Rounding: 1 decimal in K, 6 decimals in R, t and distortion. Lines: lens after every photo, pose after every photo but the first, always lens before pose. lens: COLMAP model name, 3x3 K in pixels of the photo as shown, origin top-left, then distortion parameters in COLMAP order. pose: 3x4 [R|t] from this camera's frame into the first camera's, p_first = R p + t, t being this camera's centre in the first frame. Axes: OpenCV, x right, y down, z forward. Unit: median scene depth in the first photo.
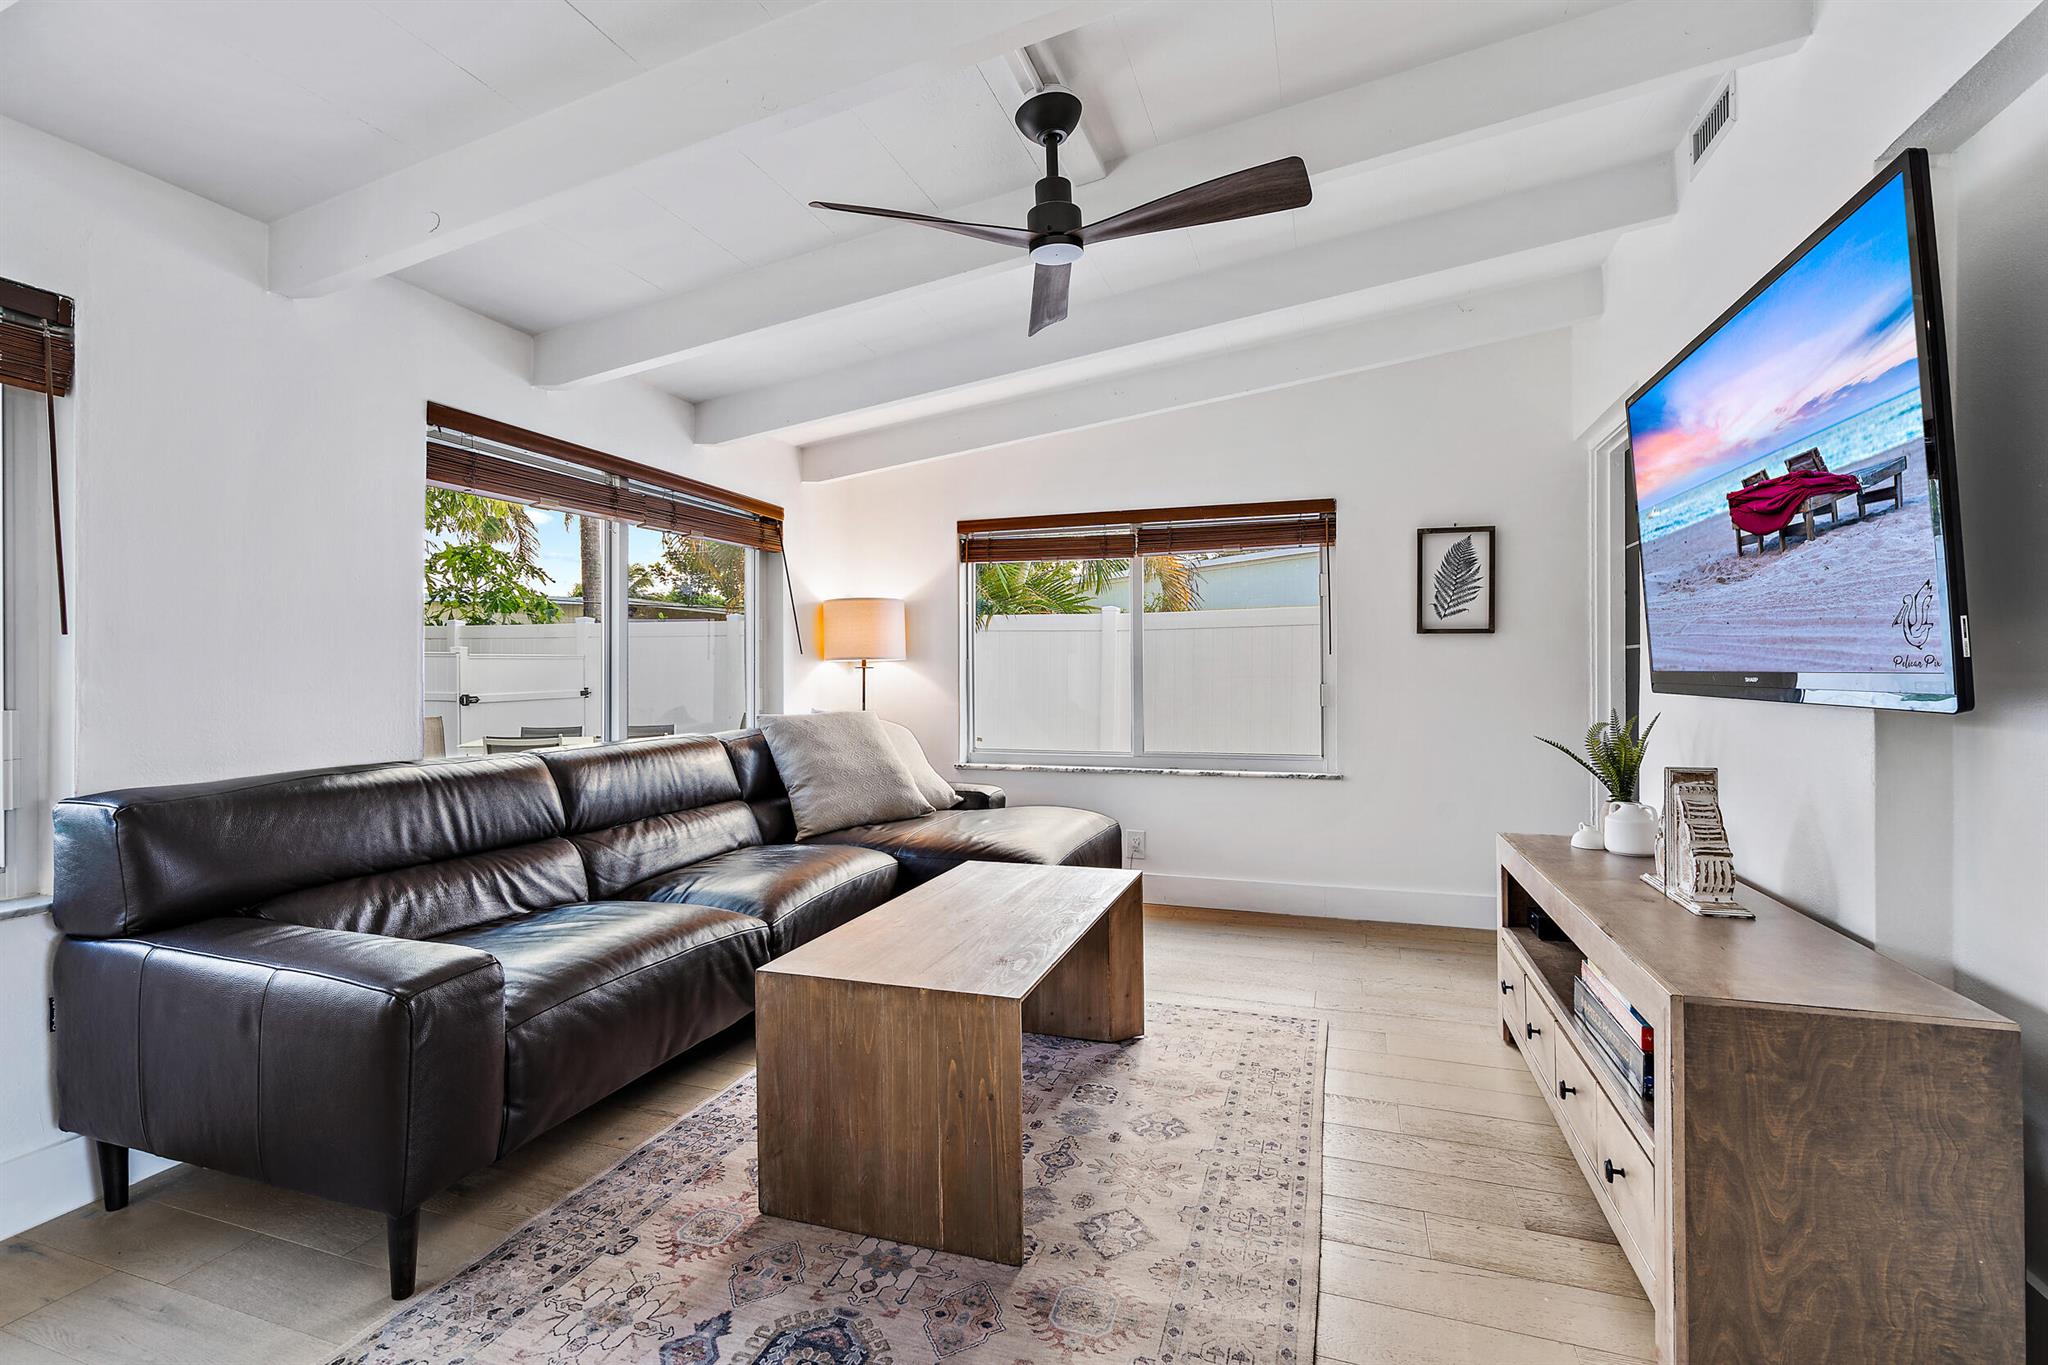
lens RADIAL K [[947.0, 0, 1026.0], [0, 947.0, 676.3], [0, 0, 1]] dist [-0.000275, -0.002592]
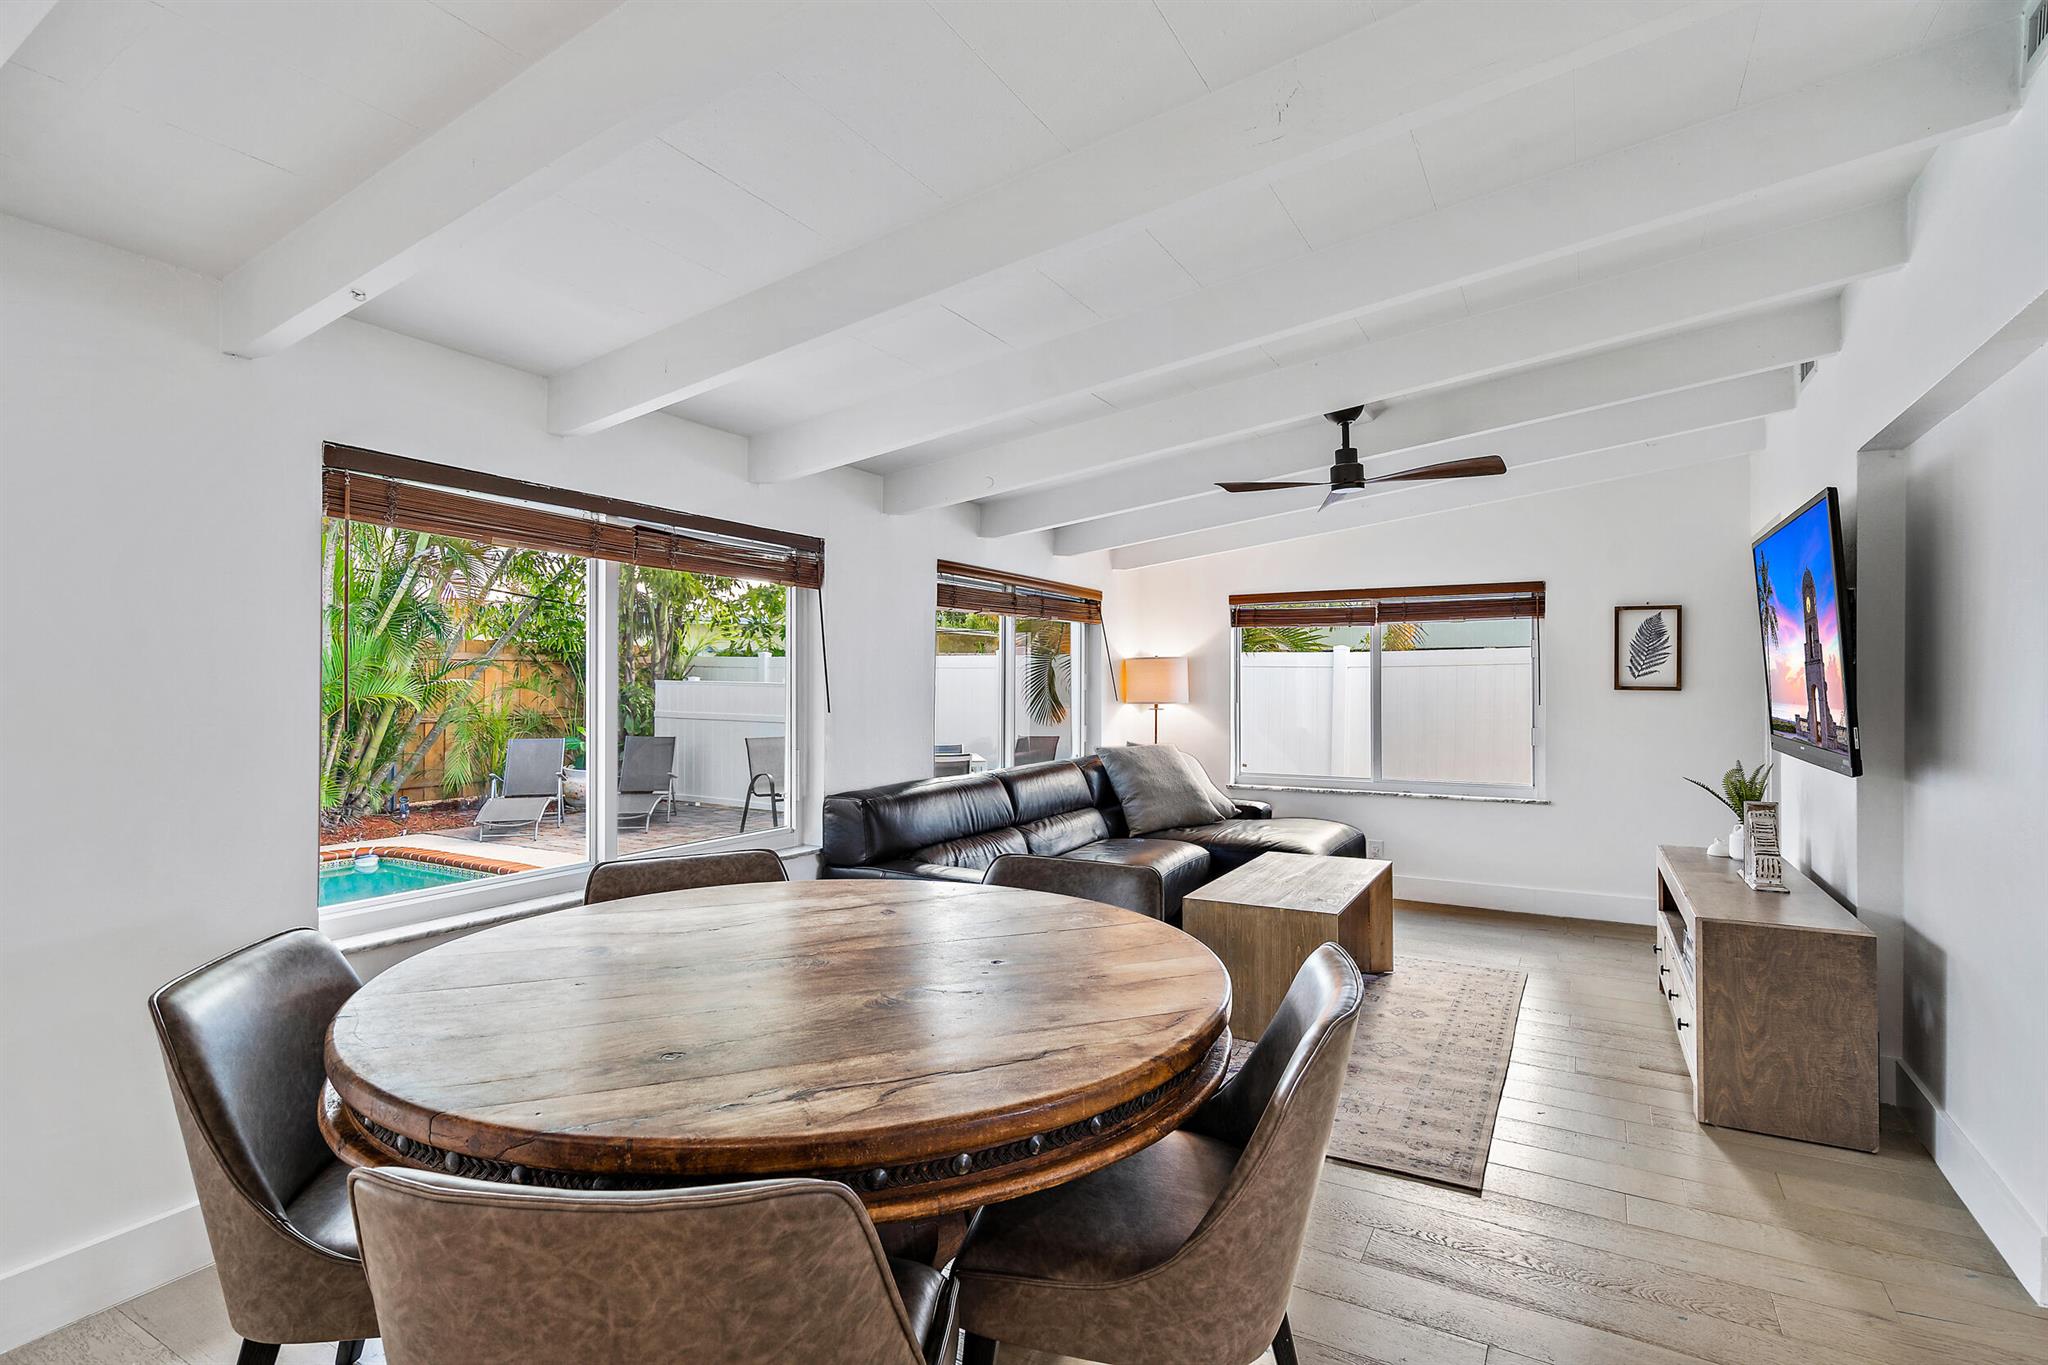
lens RADIAL K [[990.3, 0, 1022.8], [0, 990.3, 683.9], [0, 0, 1]] dist [-0.001163, 0.001580]
pose [[0.980275, 0.003627, -0.197603, -0.139300], [-0.004212, 0.999988, -0.002538, -0.066803], [0.197592, 0.003321, 0.980279, -0.637991]]
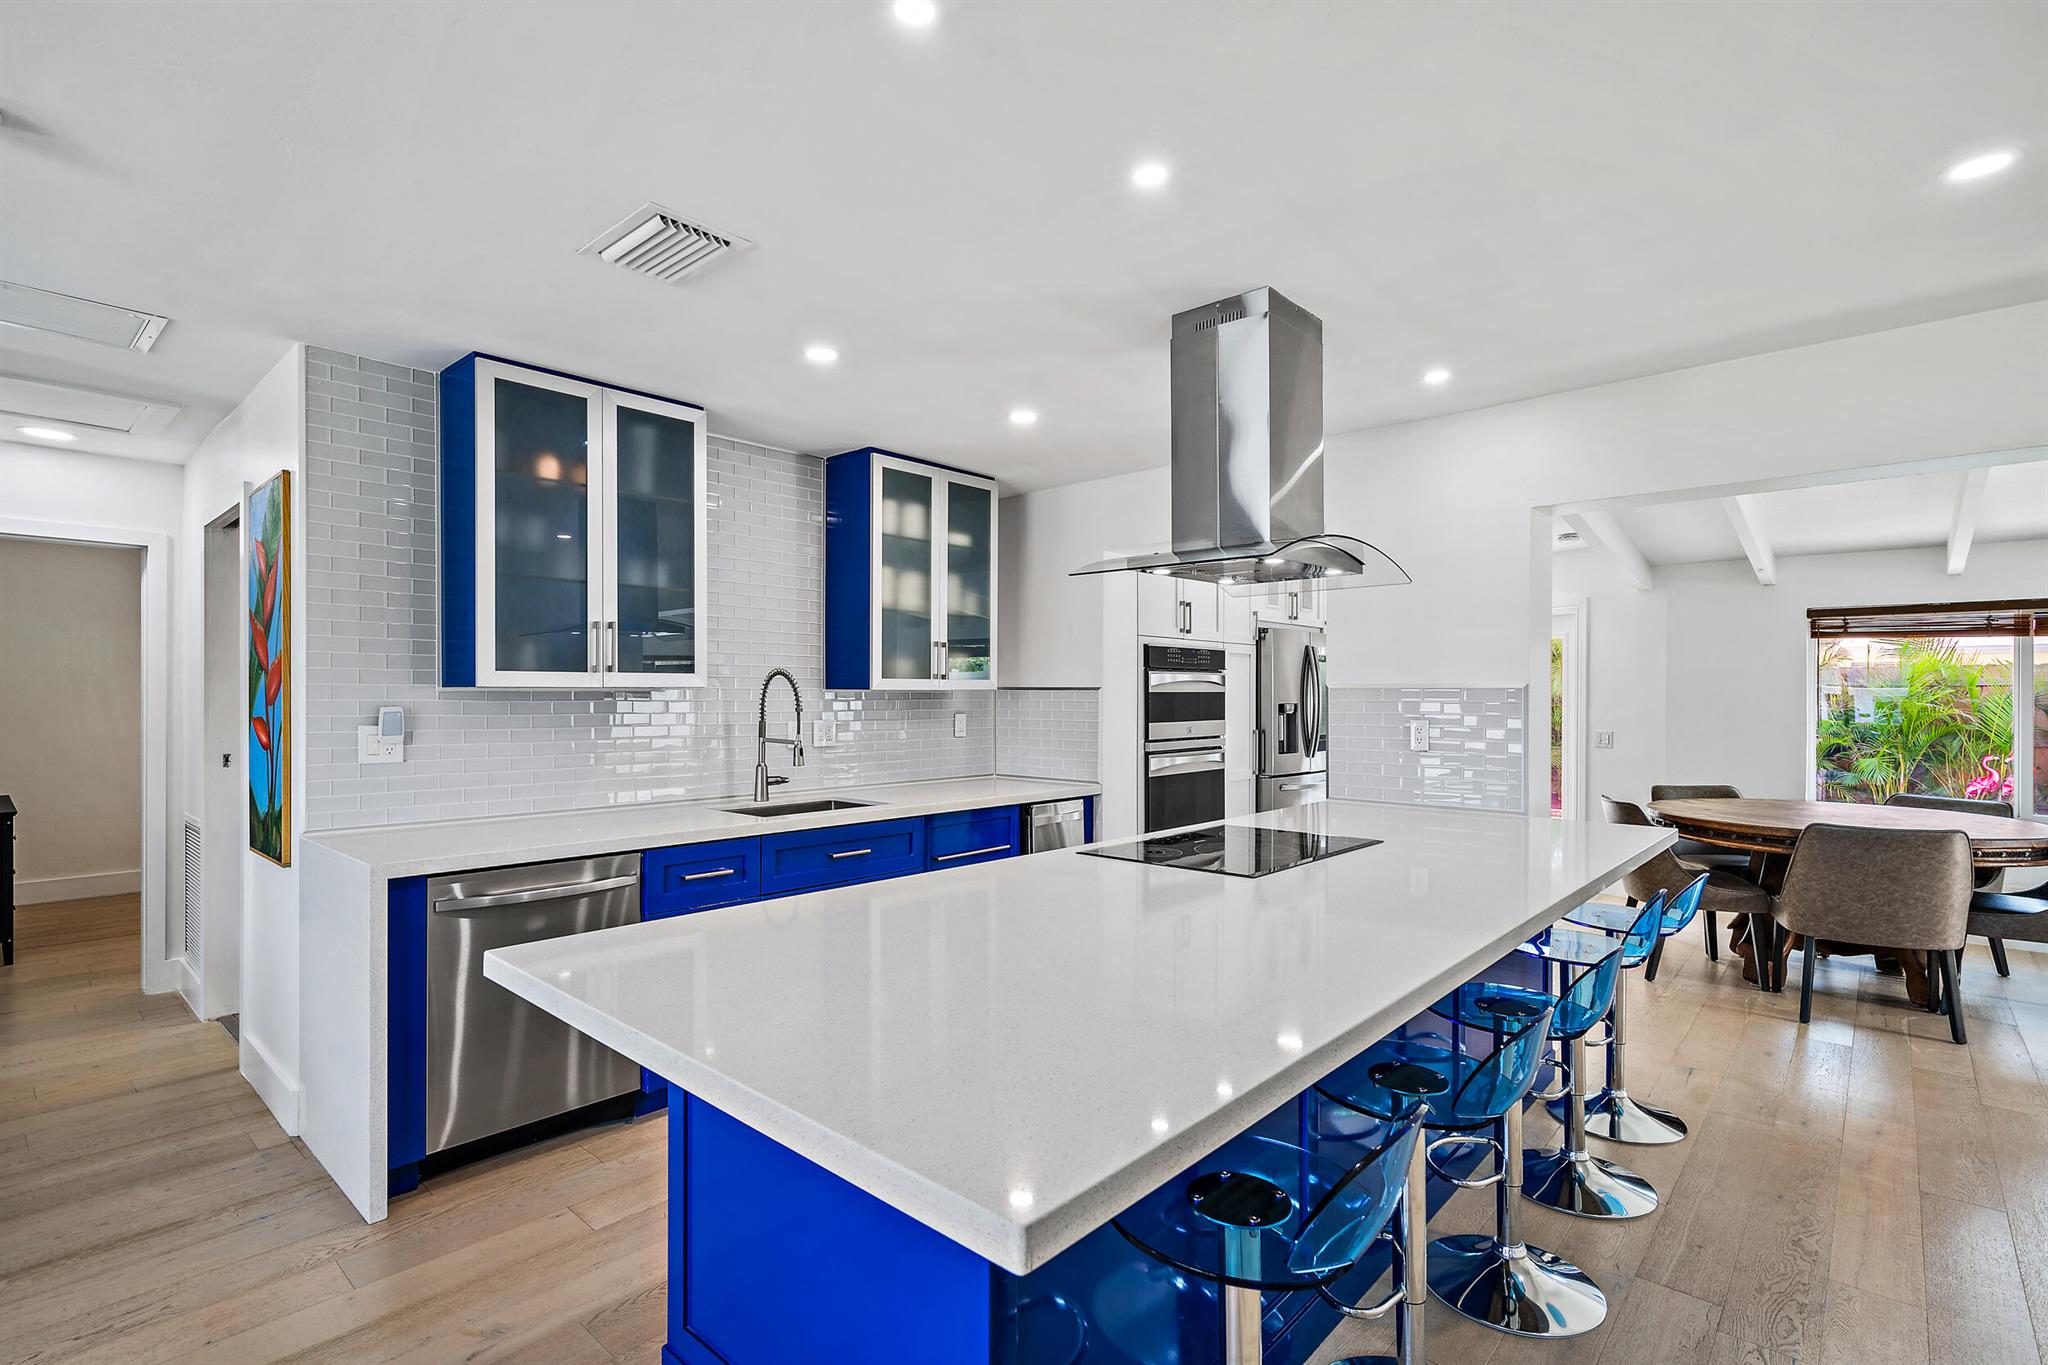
lens RADIAL K [[947.0, 0, 1021.0], [0, 947.0, 683.5], [0, 0, 1]] dist [-0.000275, -0.002592]
pose [[-0.407677, -0.013951, -0.913019, 1.597695], [-0.006816, 0.999902, -0.012235, -0.080552], [0.913101, 0.001235, -0.407733, -0.631945]]
